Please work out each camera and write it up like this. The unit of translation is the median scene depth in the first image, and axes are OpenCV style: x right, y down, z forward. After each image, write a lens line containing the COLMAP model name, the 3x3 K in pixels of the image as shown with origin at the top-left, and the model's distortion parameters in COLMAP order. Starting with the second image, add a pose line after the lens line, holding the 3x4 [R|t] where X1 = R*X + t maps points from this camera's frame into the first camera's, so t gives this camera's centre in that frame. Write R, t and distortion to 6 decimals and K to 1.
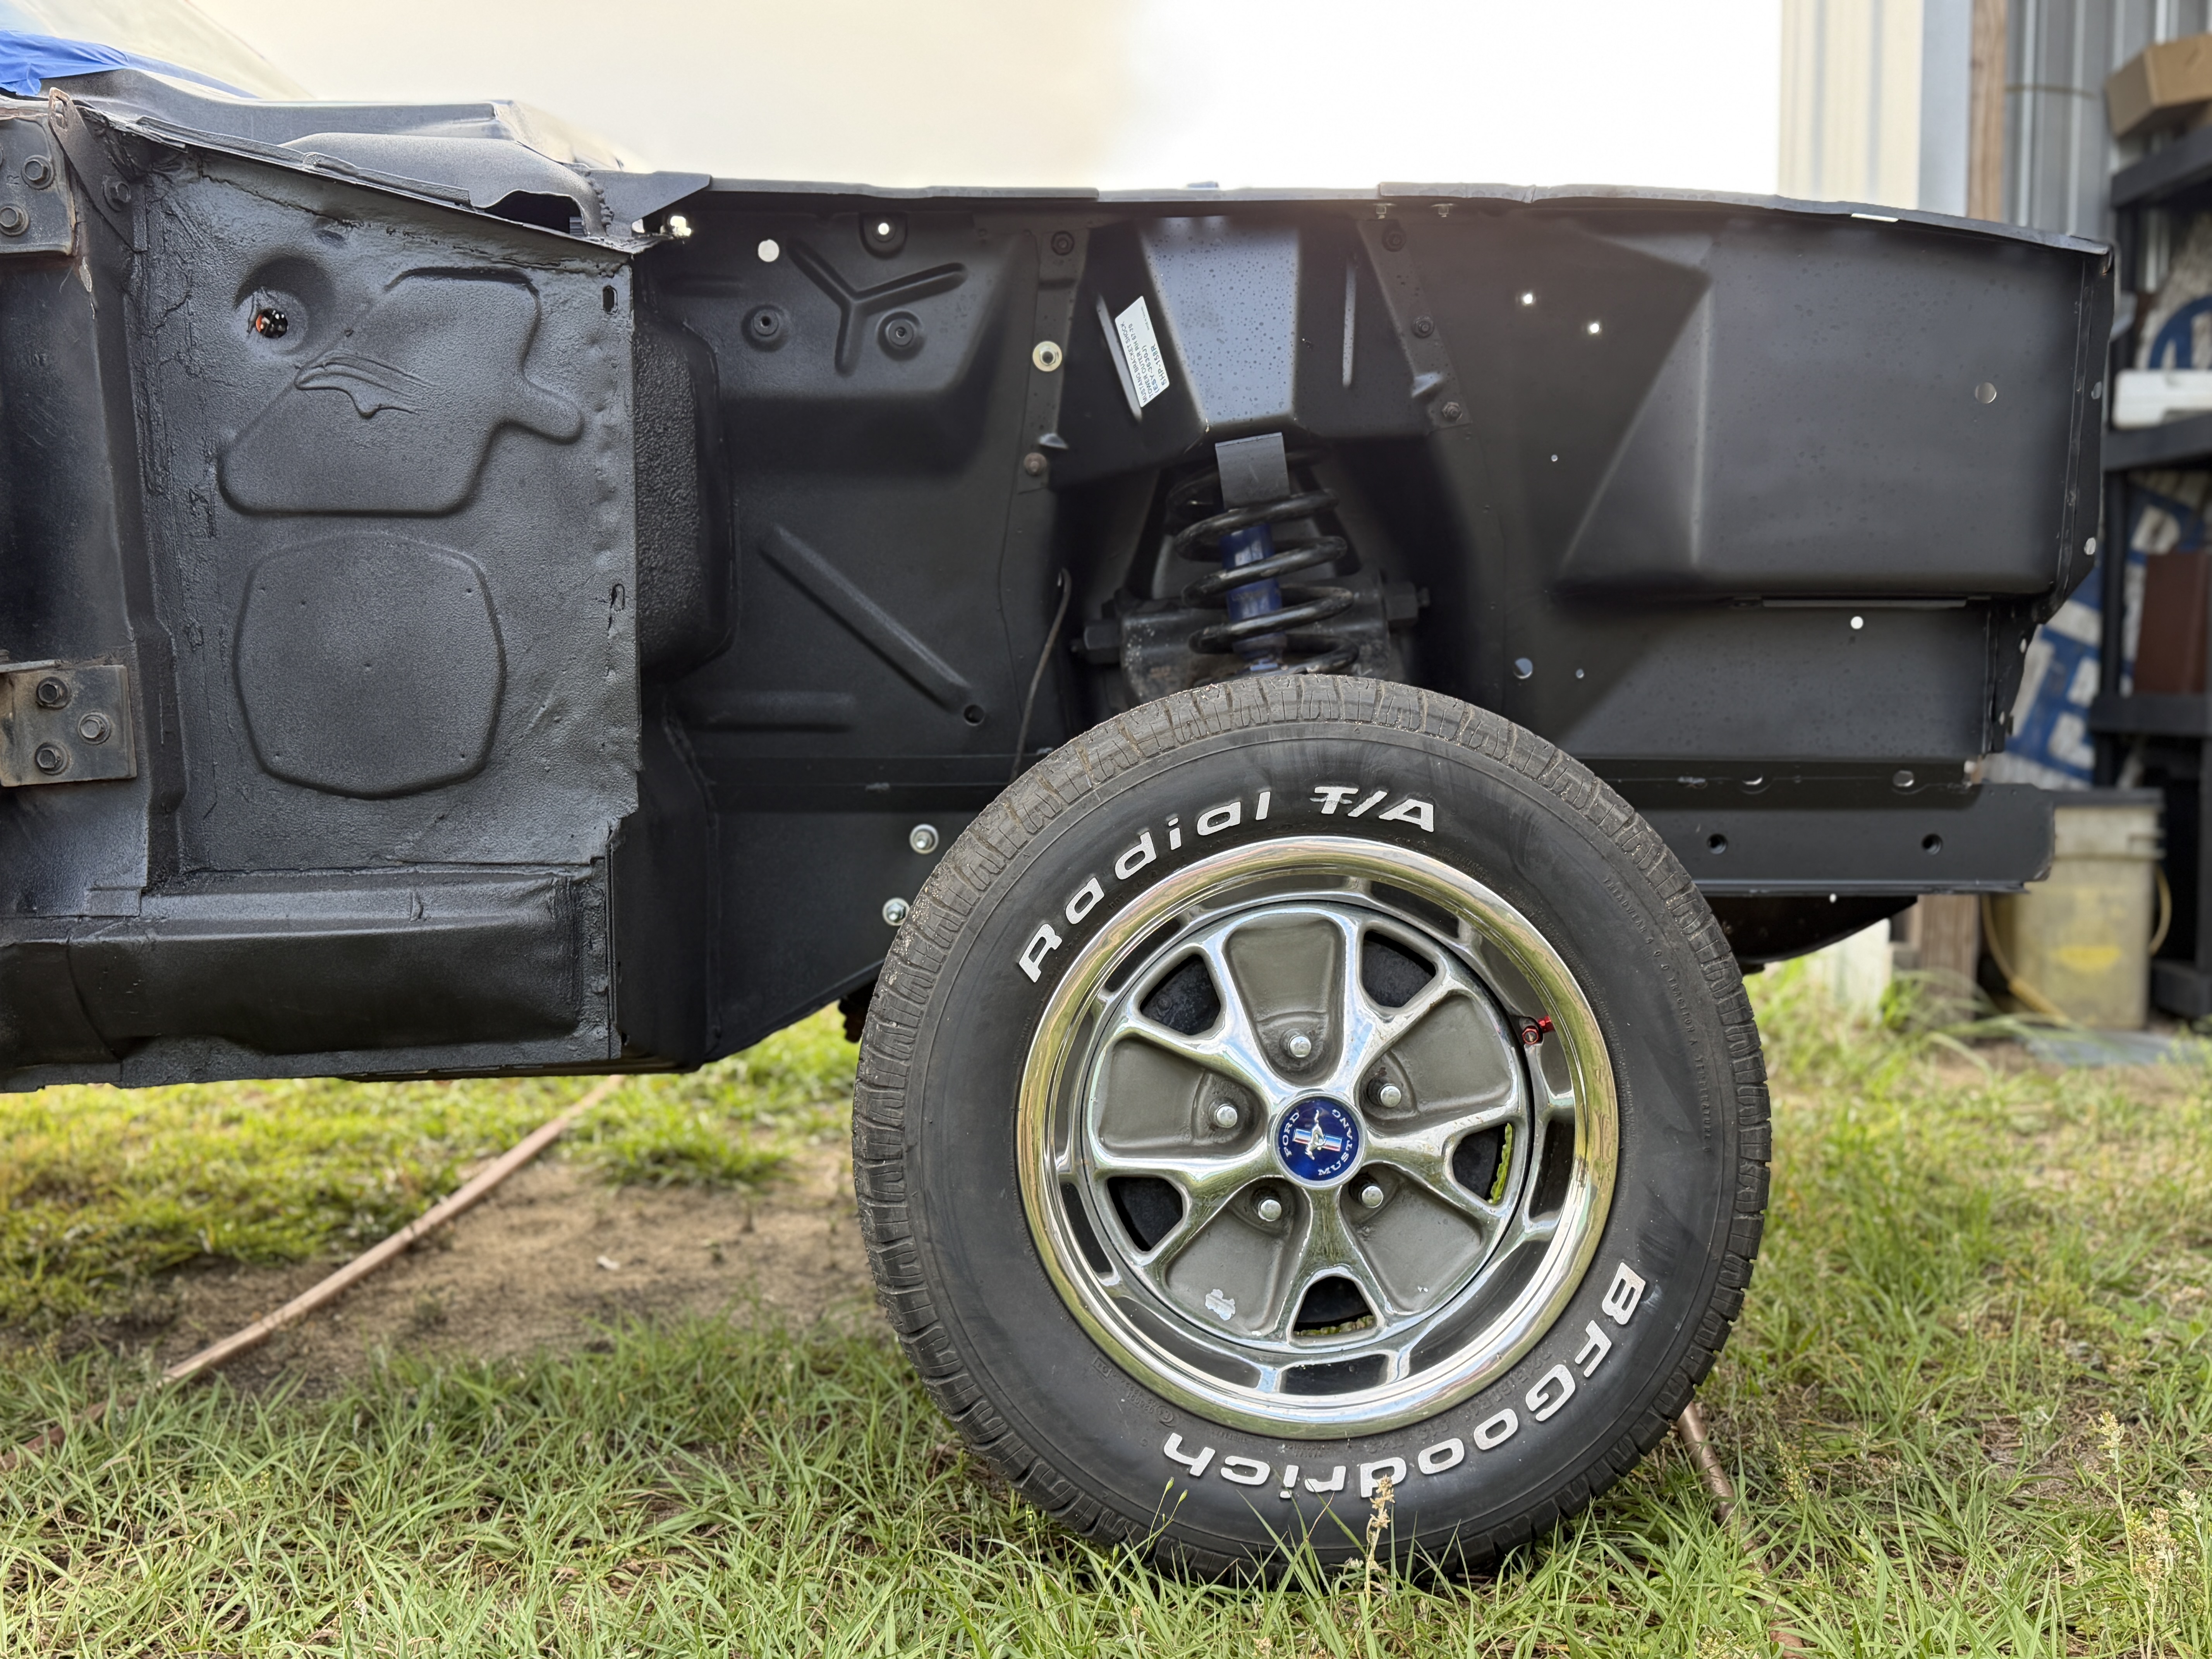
lens RADIAL K [[2436.9, 0, 1107.2], [0, 2436.9, 832.3], [0, 0, 1]] dist [0.105159, 0.001191]
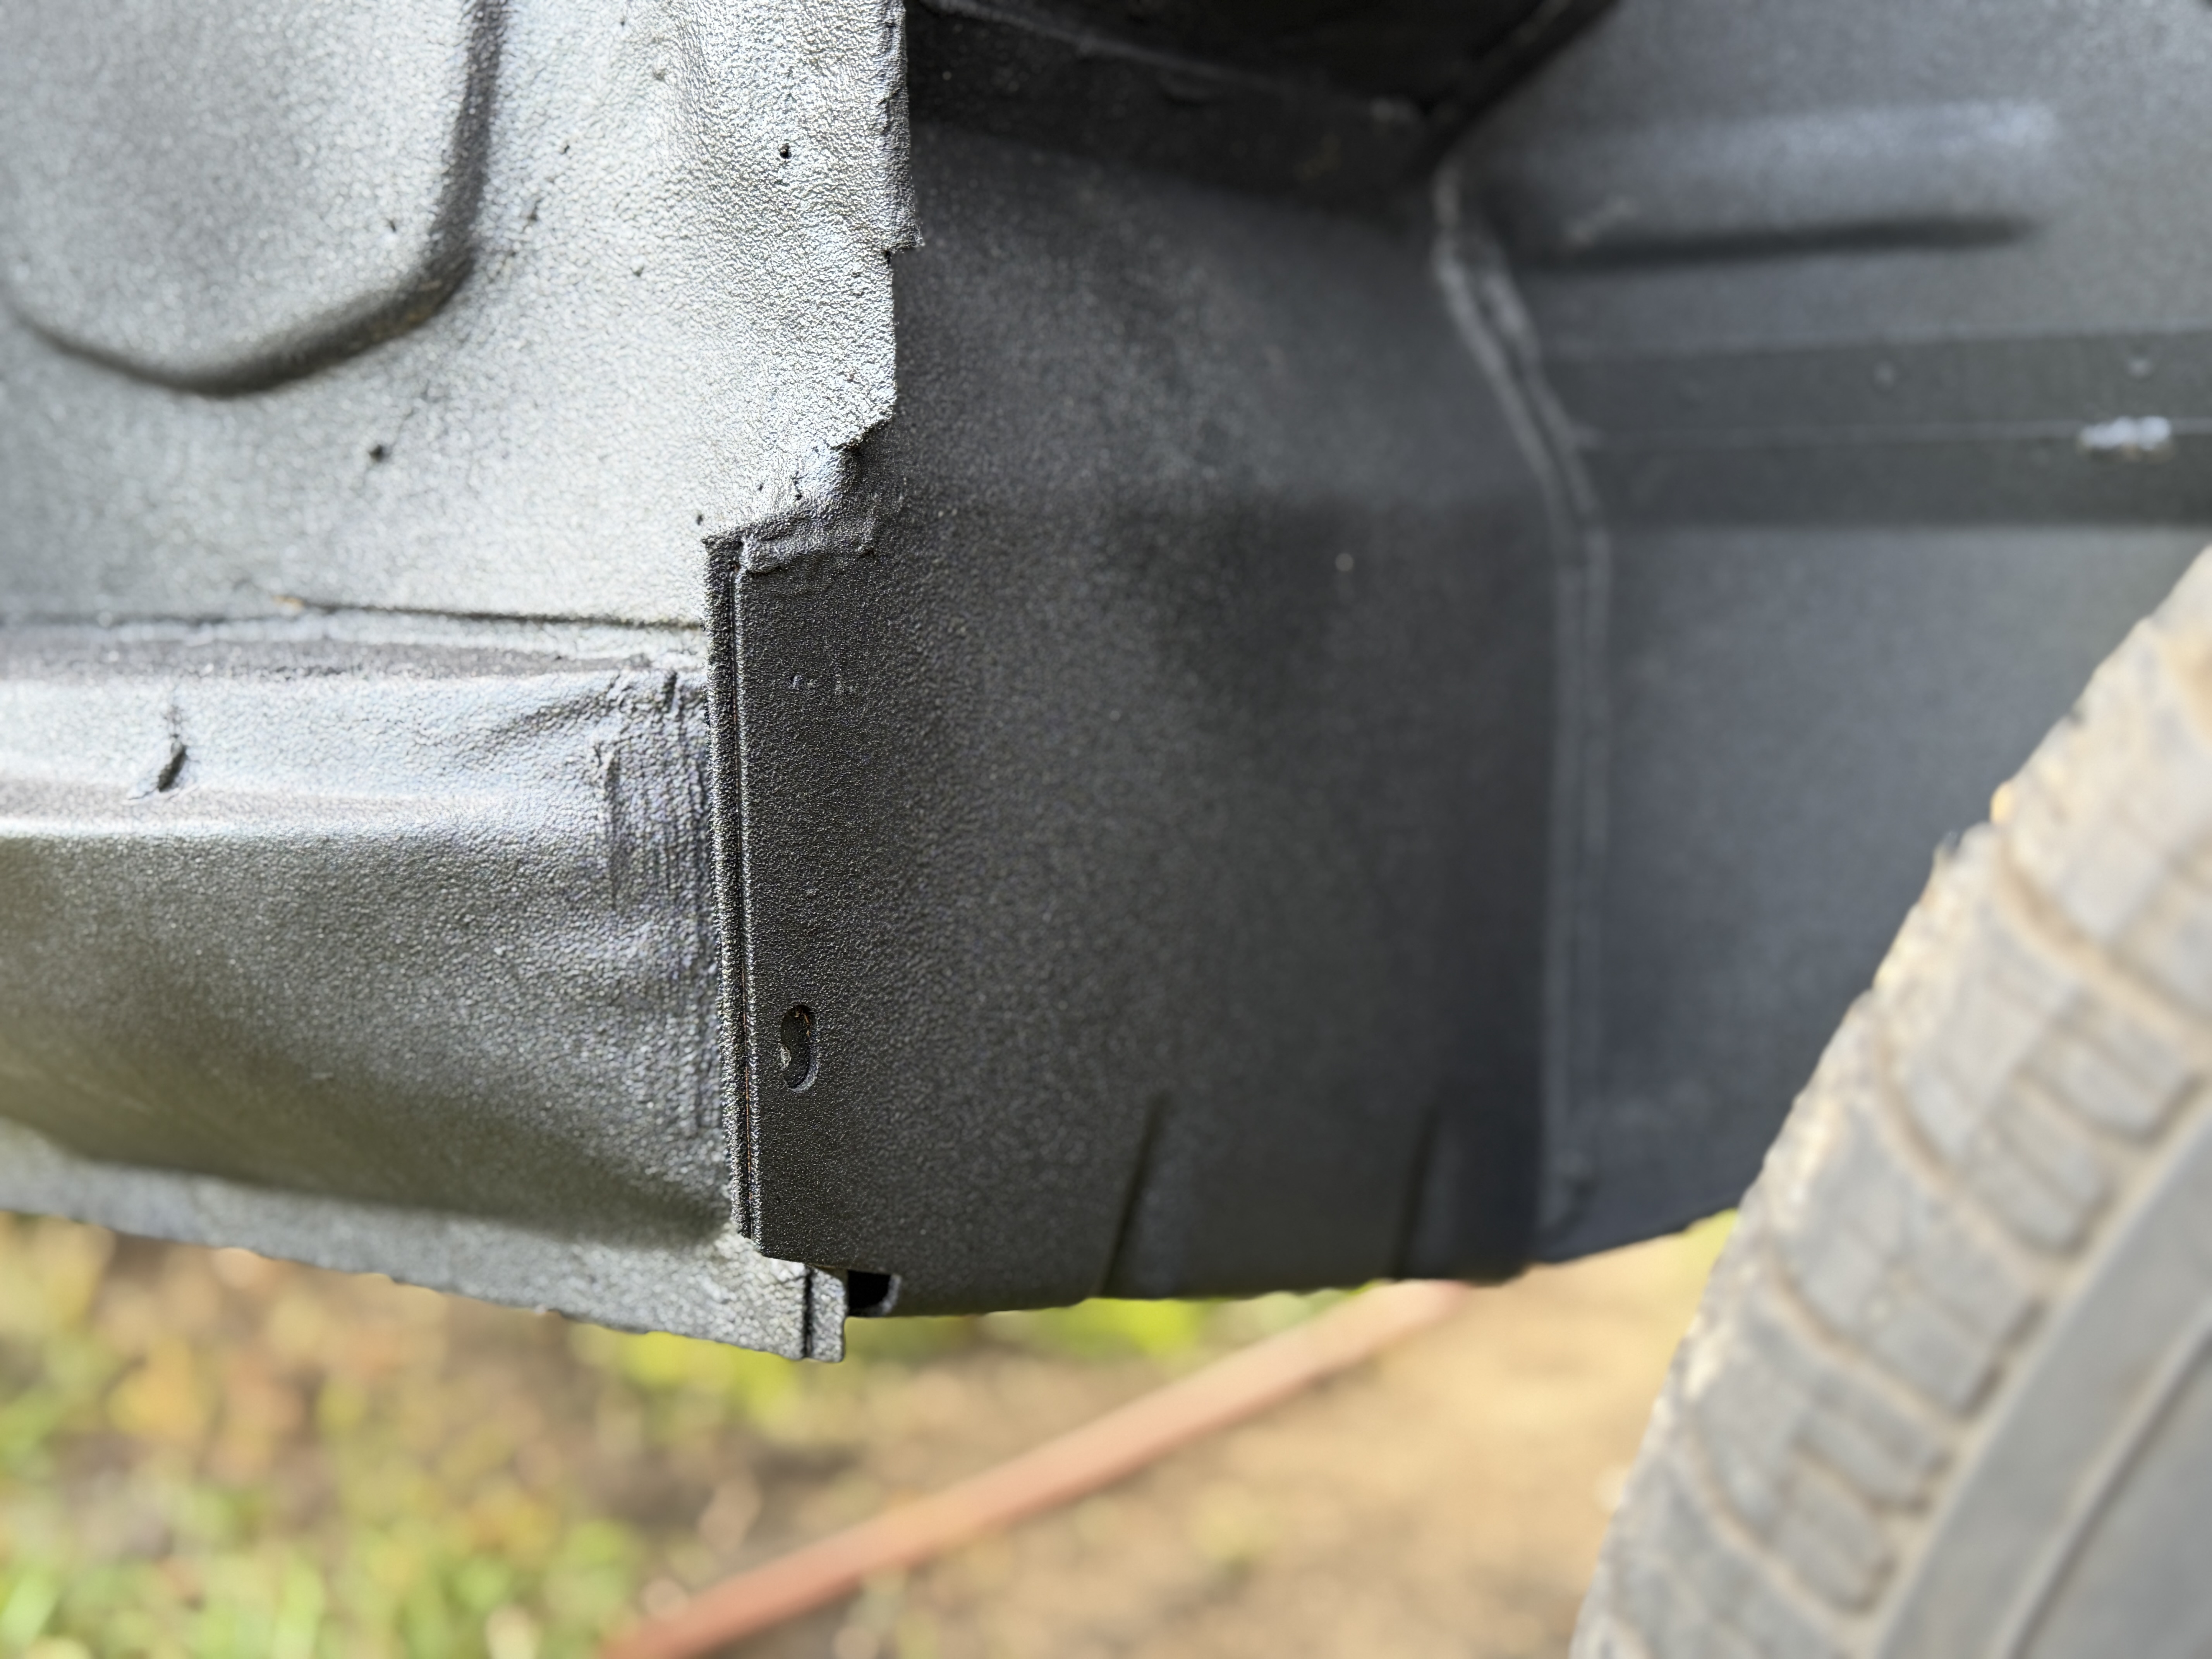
lens RADIAL K [[2436.9, 0, 1107.2], [0, 2436.9, 832.3], [0, 0, 1]] dist [0.105159, 0.001191]
pose [[0.832326, 0.068033, -0.550096, -0.033198], [-0.038735, 0.997152, 0.064714, 0.016752], [0.552932, -0.032555, 0.832590, 0.801550]]
